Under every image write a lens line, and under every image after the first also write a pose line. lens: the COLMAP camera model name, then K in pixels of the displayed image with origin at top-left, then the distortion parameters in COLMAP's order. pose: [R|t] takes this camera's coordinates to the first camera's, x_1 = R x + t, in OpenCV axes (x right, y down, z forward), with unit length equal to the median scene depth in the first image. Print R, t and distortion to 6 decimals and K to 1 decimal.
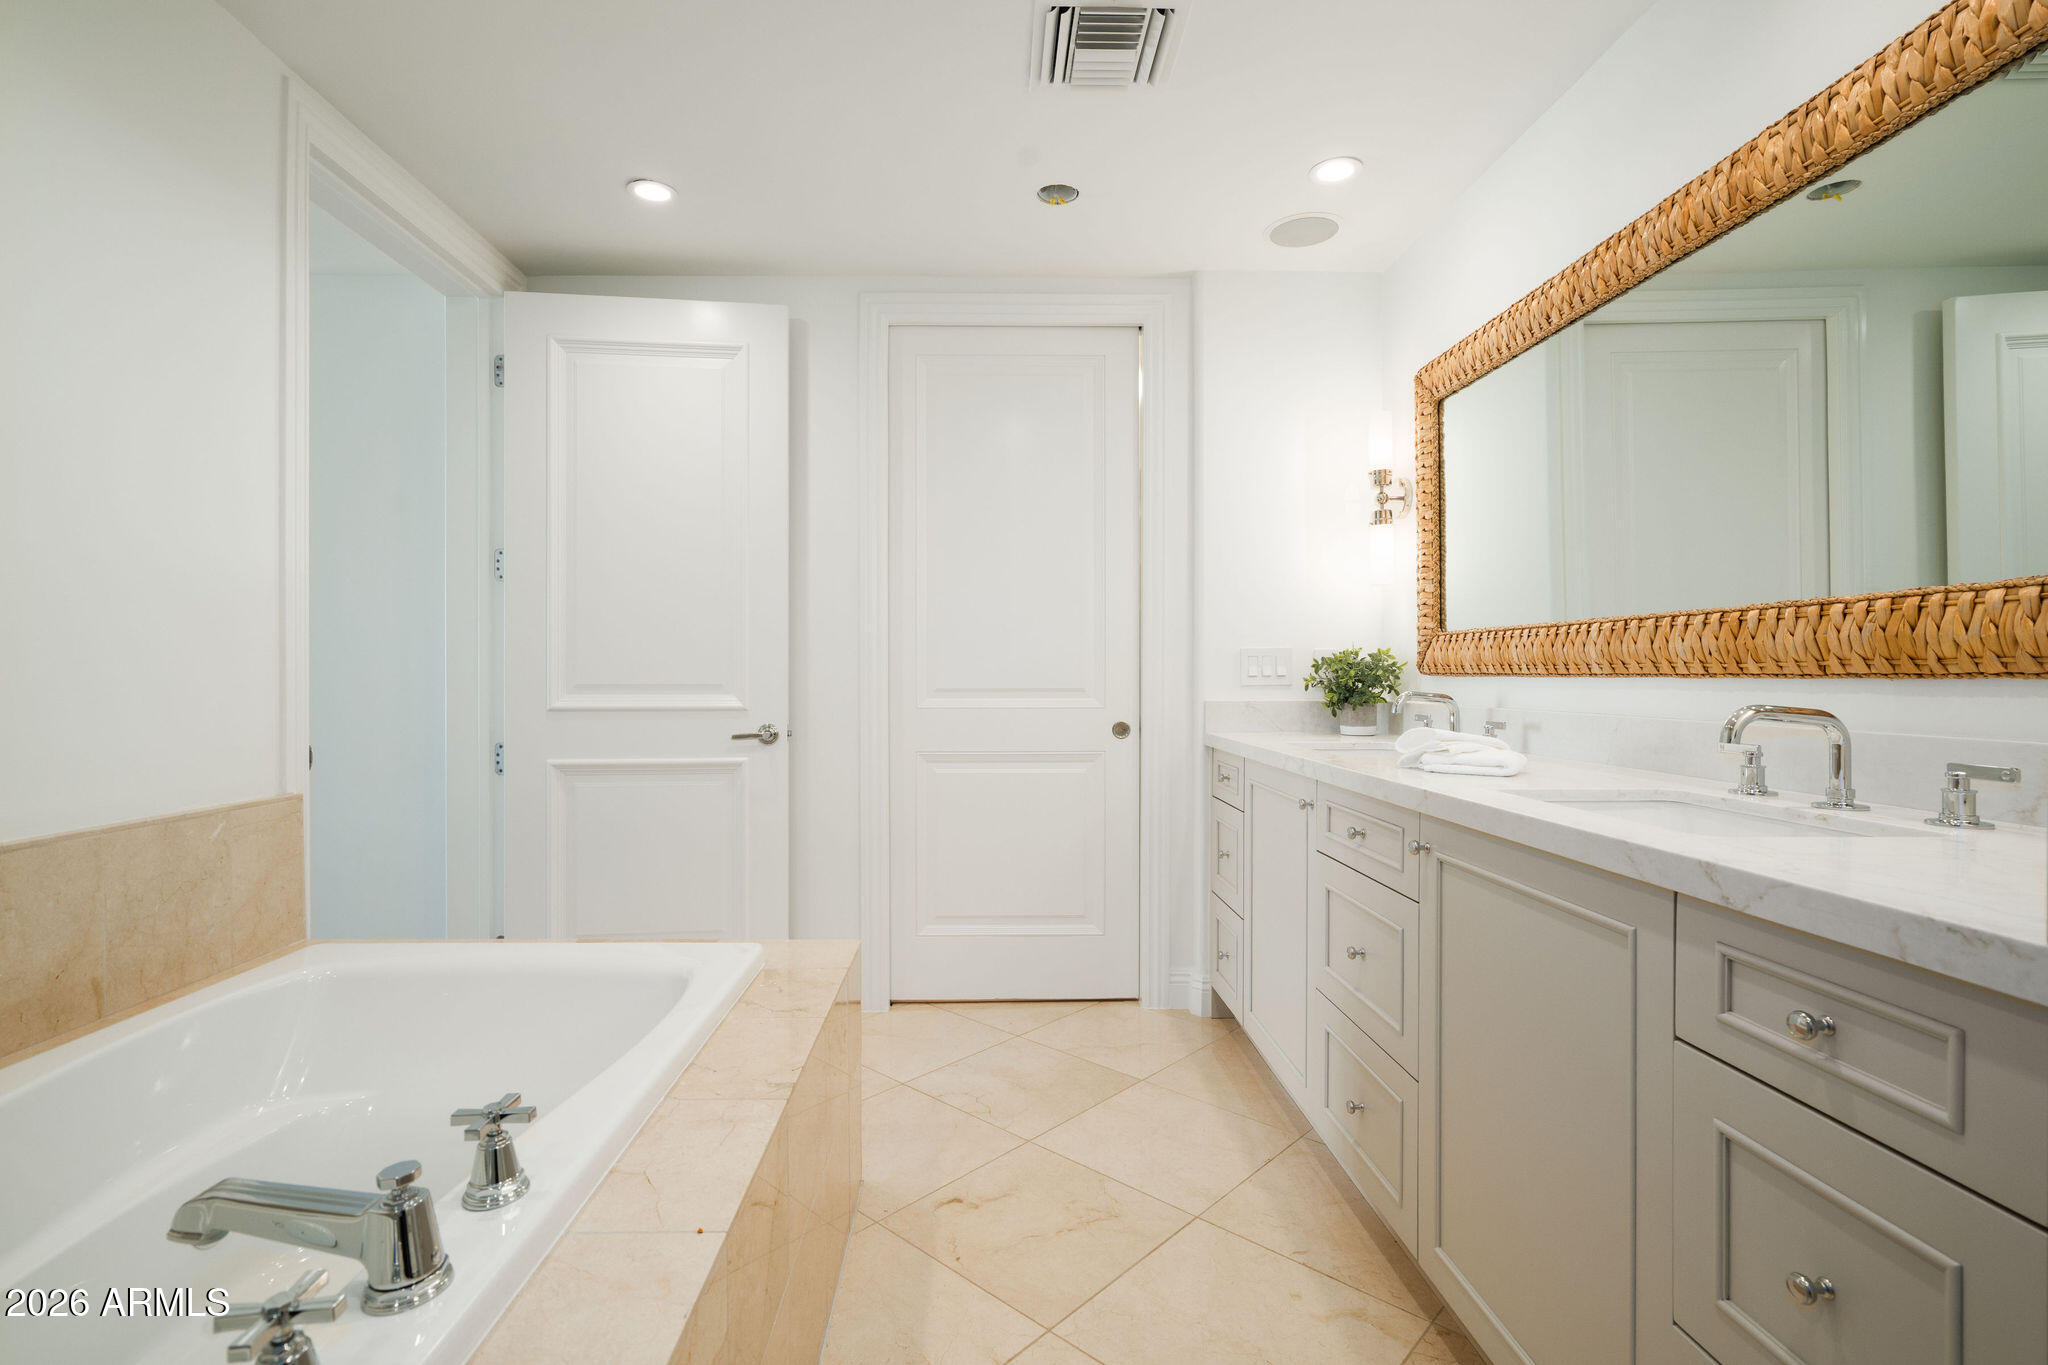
lens RADIAL K [[932.0, 0, 1021.7], [0, 932.0, 677.0], [0, 0, 1]] dist [-0.005944, 0.001391]
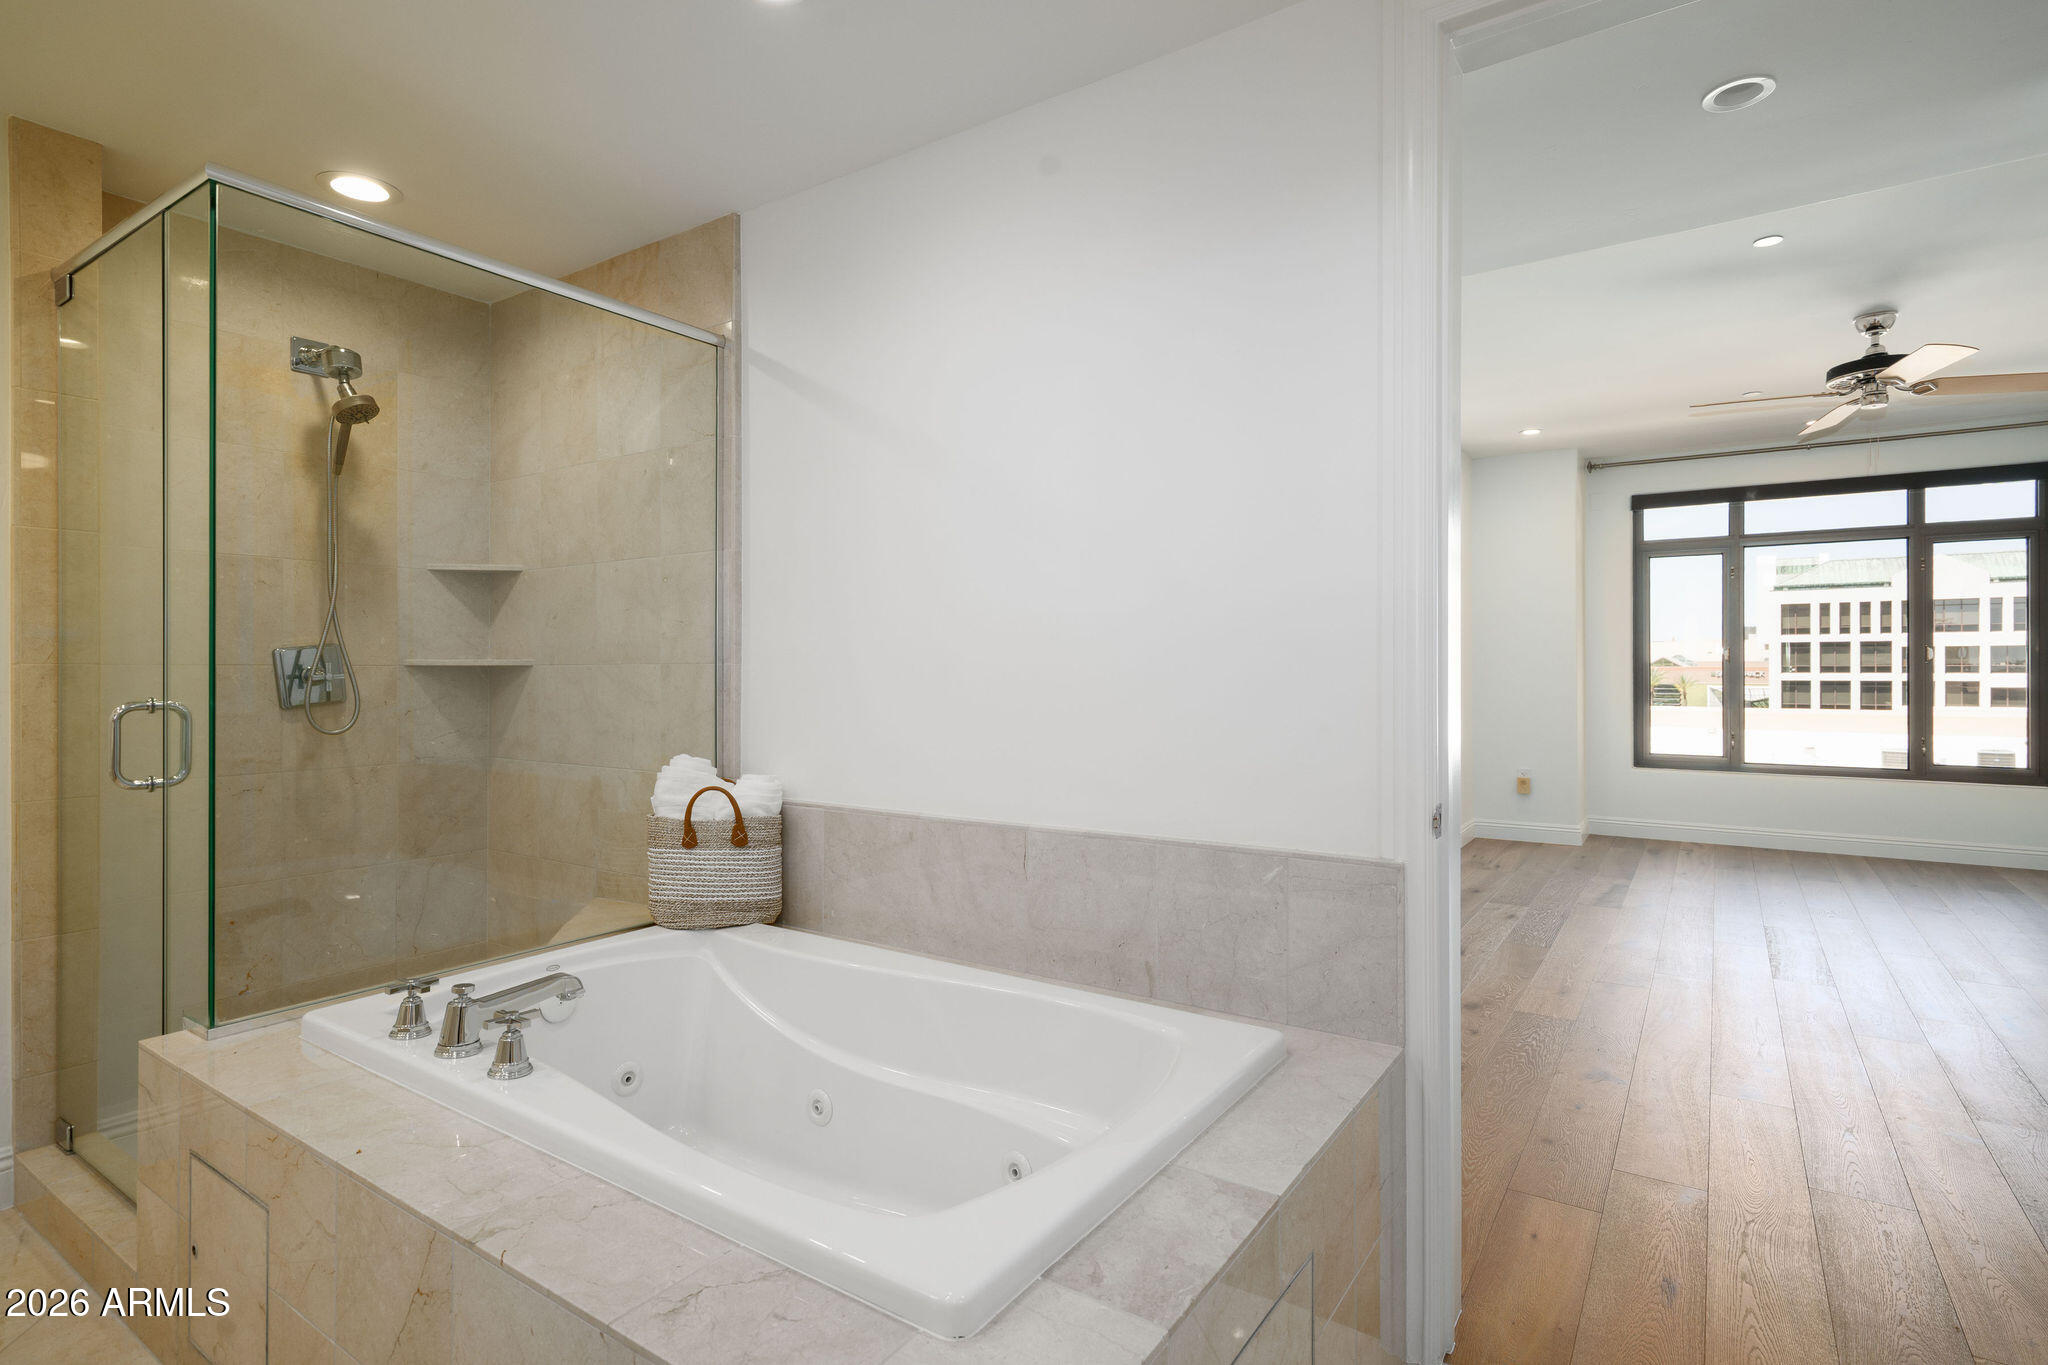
lens RADIAL K [[1030.3, 0, 1034.5], [0, 1030.3, 671.1], [0, 0, 1]] dist [0.001182, 0.000125]
pose [[-0.597228, 0.001791, -0.802069, 0.150448], [-0.001523, 0.999993, 0.003366, -0.052415], [0.802070, 0.003232, -0.597222, 1.579506]]
